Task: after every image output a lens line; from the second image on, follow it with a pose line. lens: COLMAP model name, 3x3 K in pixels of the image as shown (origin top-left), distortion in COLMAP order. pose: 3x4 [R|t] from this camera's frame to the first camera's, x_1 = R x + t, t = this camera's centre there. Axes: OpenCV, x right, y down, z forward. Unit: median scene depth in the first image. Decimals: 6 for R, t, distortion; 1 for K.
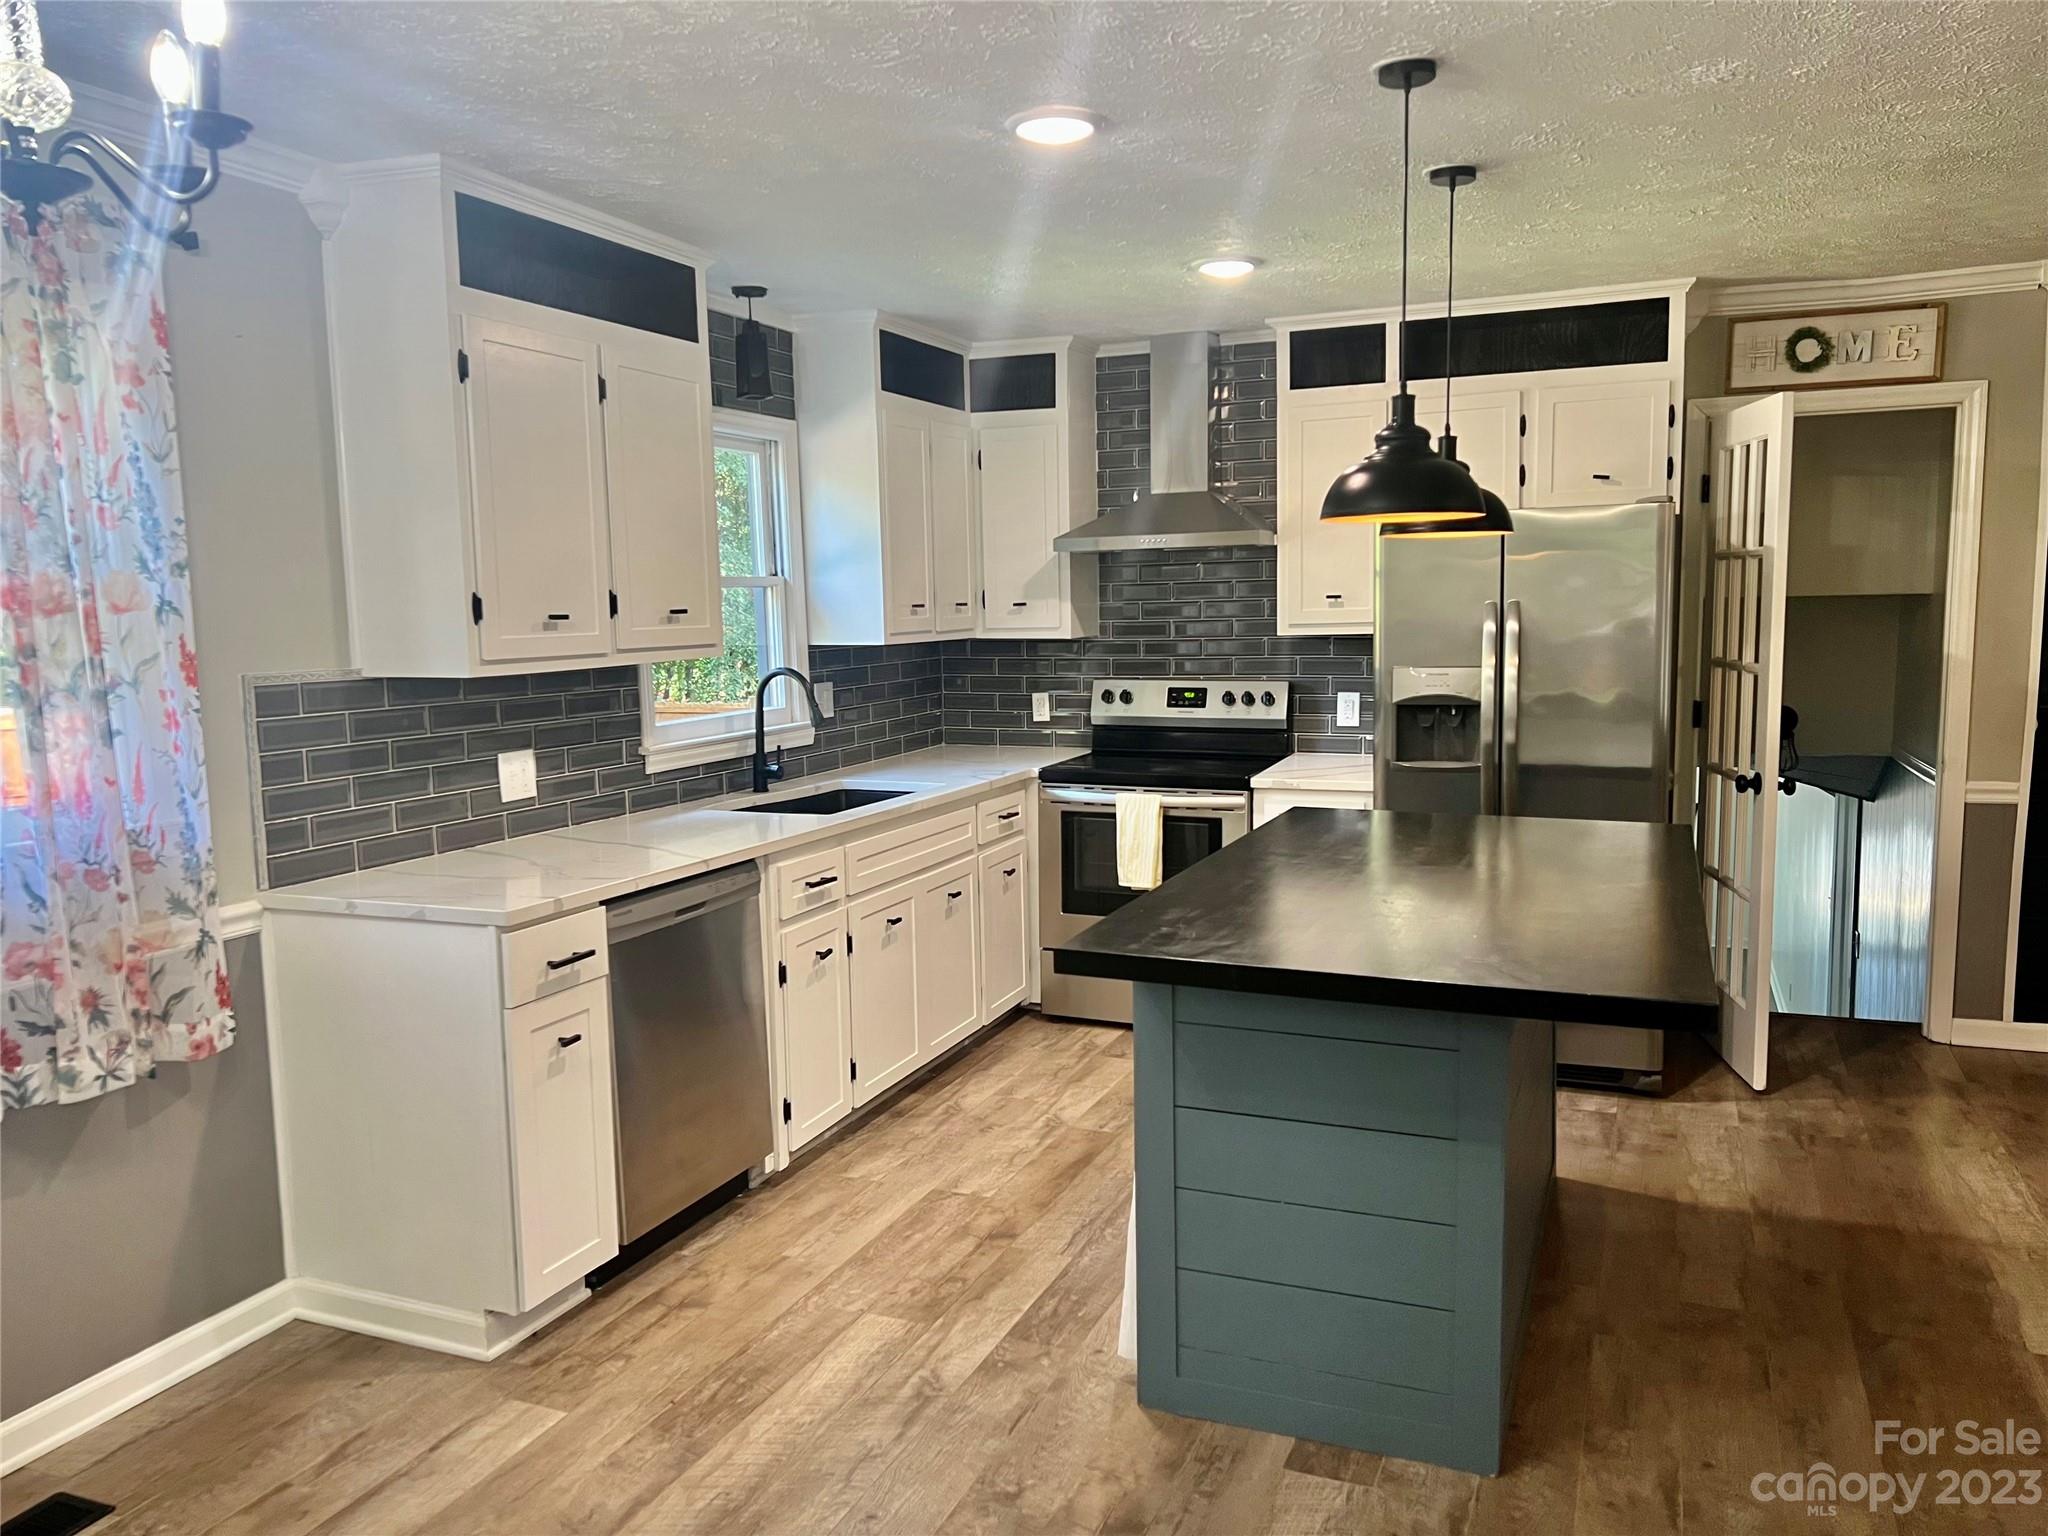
lens RADIAL K [[1539.5, 0, 1025.0], [0, 1539.5, 777.3], [0, 0, 1]] dist [0.031165, -0.001281]
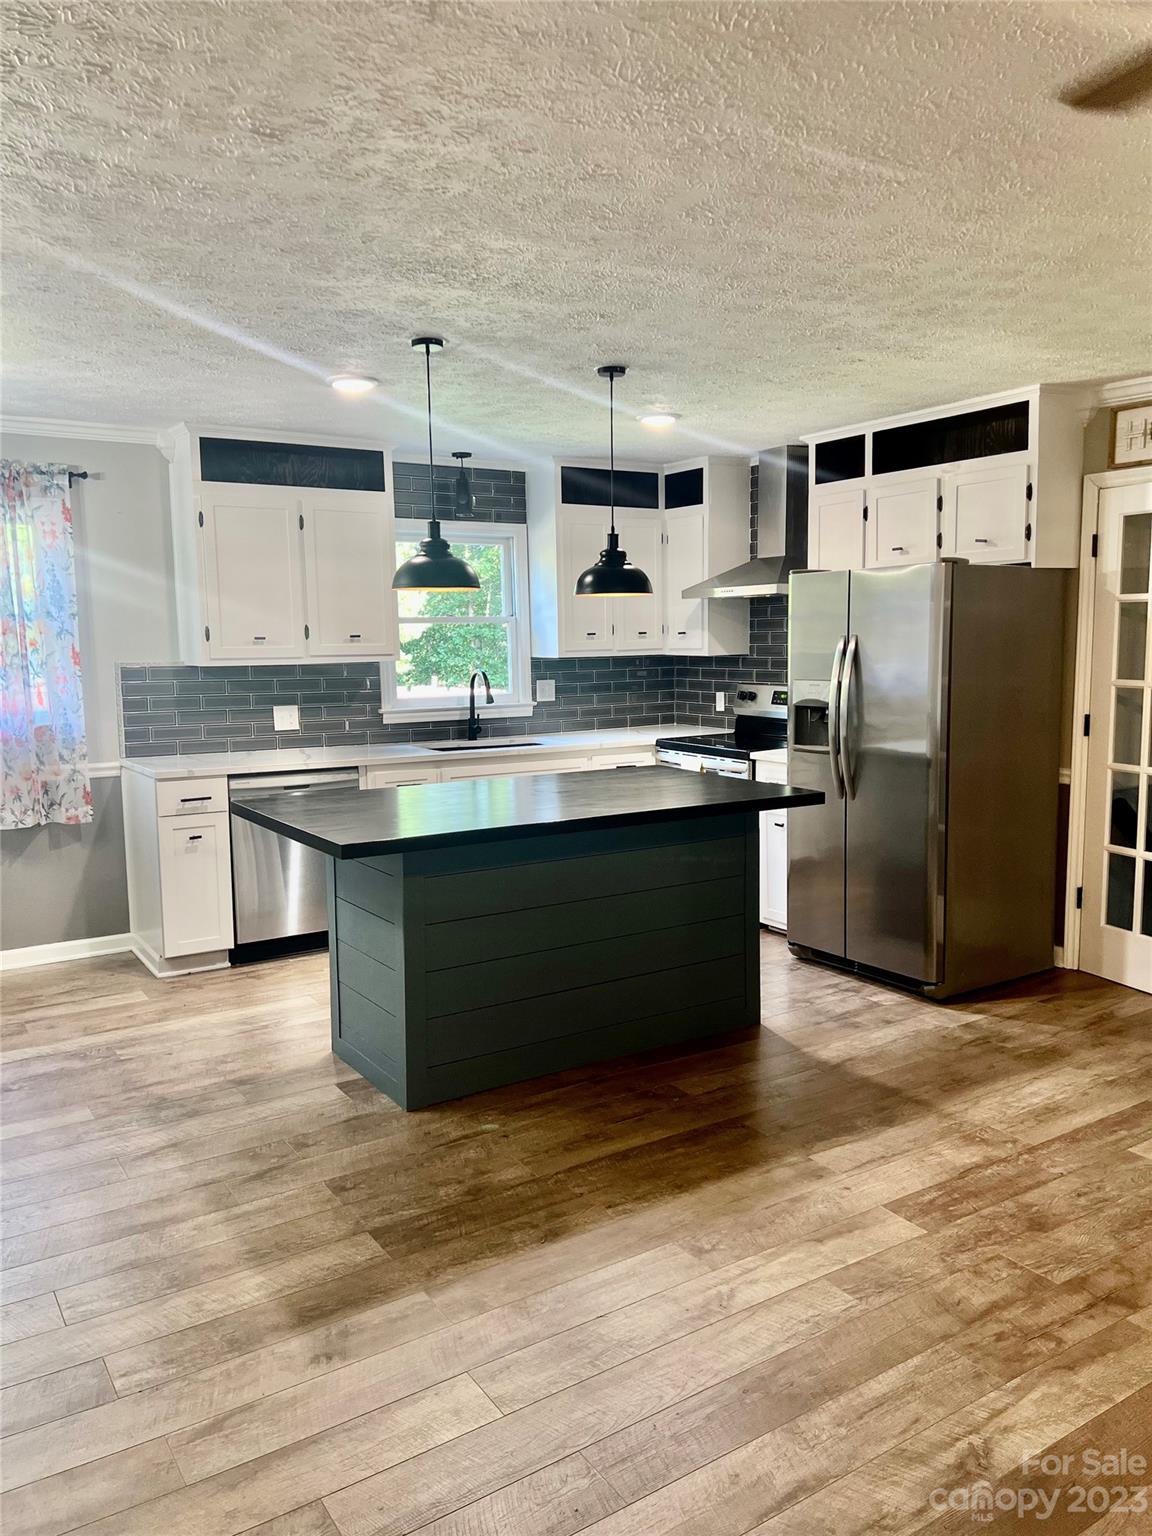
lens RADIAL K [[1140.5, 0, 573.4], [0, 1140.5, 785.4], [0, 0, 1]] dist [0.057280, -0.068480]
pose [[0.822891, 0.083738, -0.561995, 0.860019], [-0.069579, 0.996487, 0.046599, -0.009603], [0.563923, 0.000757, 0.825827, -0.009654]]
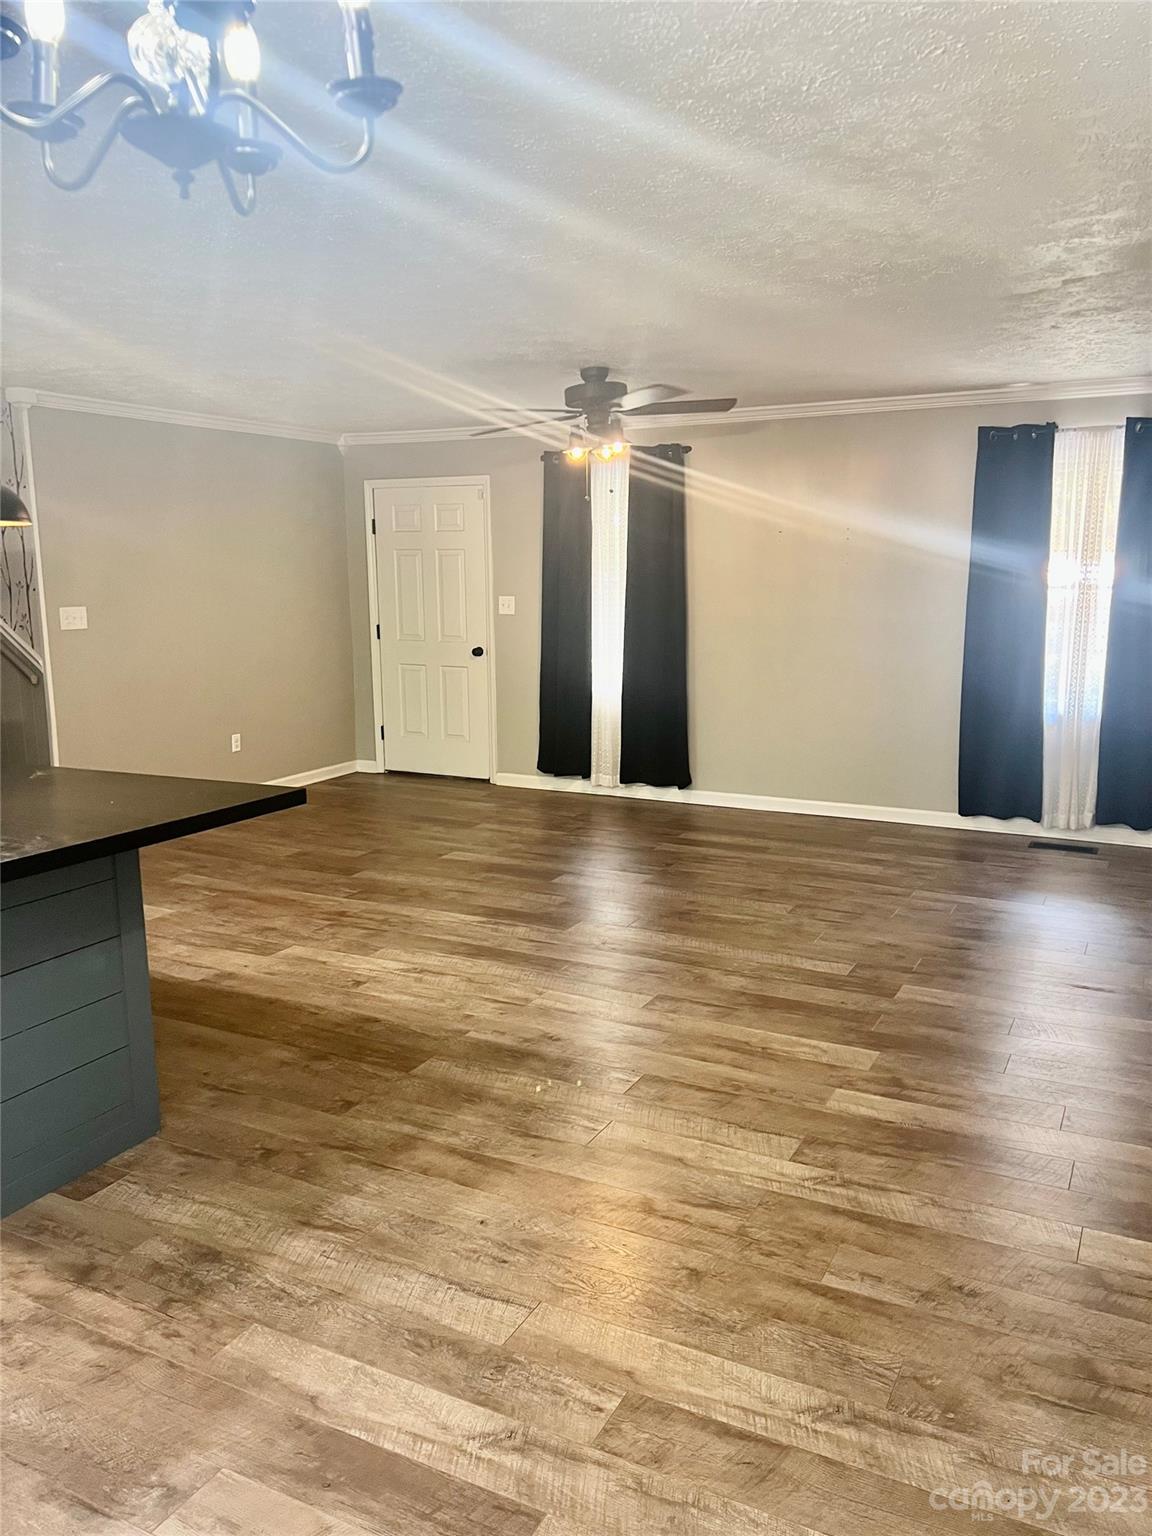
lens RADIAL K [[1140.5, 0, 573.4], [0, 1140.5, 785.4], [0, 0, 1]] dist [0.057280, -0.068480]
pose [[0.095141, -0.160941, 0.982368, -0.553377], [0.123932, 0.981082, 0.148728, -0.019505], [-0.987719, 0.107596, 0.113287, 0.288444]]
